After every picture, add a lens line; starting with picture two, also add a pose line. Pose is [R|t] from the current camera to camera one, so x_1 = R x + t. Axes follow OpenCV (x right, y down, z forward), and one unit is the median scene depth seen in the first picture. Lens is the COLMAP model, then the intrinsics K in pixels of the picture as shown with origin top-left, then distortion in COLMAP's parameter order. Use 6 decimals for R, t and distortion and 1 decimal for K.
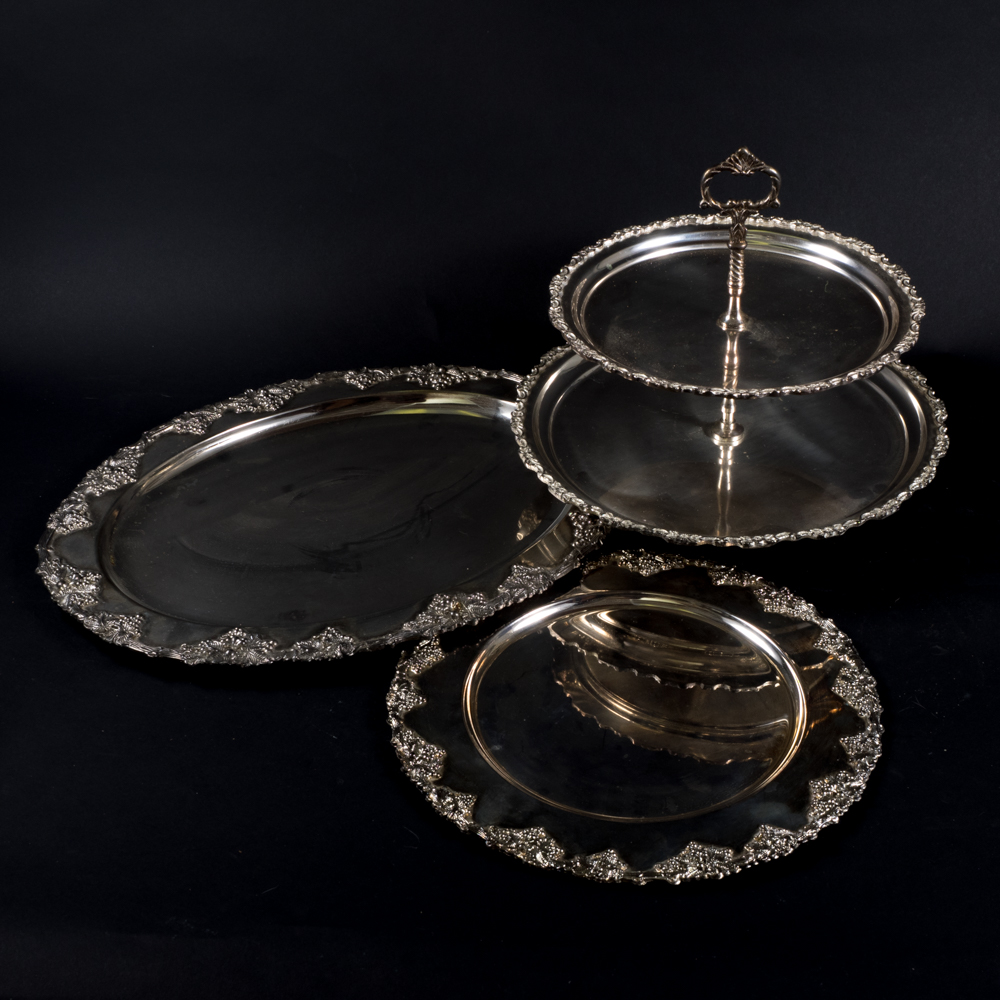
lens RADIAL K [[1776.2, 0, 503.7], [0, 1776.2, 495.9], [0, 0, 1]] dist [0.020477, 0.000000]
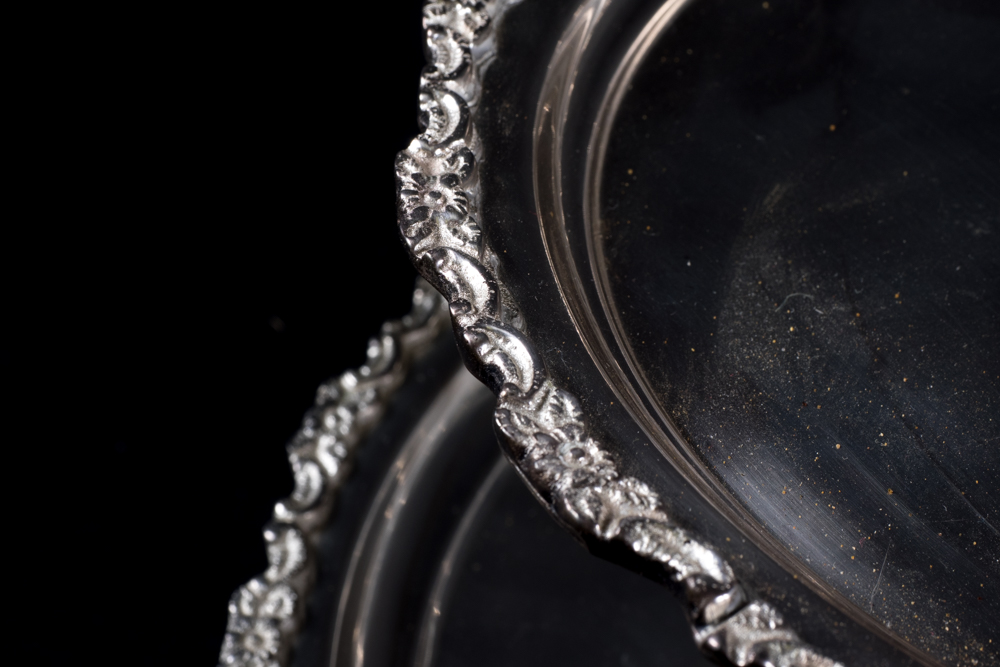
lens RADIAL K [[2346.0, 0, 502.9], [0, 2346.0, 330.6], [0, 0, 1]] dist [0.065987, 0.000000]
pose [[0.998990, 0.043904, -0.009522, 0.038341], [-0.042893, 0.995161, 0.088401, -0.107946], [0.013357, -0.087904, 0.996039, 0.761908]]
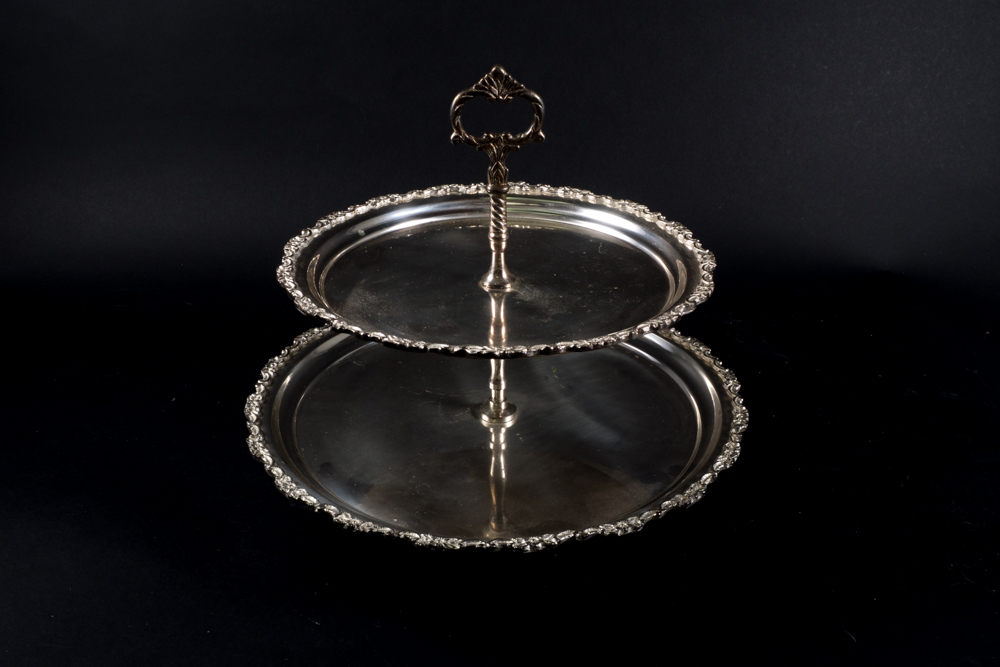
lens RADIAL K [[1015.8, 0, 503.8], [0, 1015.8, 337.6], [0, 0, 1]] dist [0.007960, 0.000000]
pose [[0.994439, -0.021313, 0.103138, 0.080966], [0.035662, 0.989601, -0.139351, -0.002111], [-0.099096, 0.142254, 0.984857, 0.519162]]
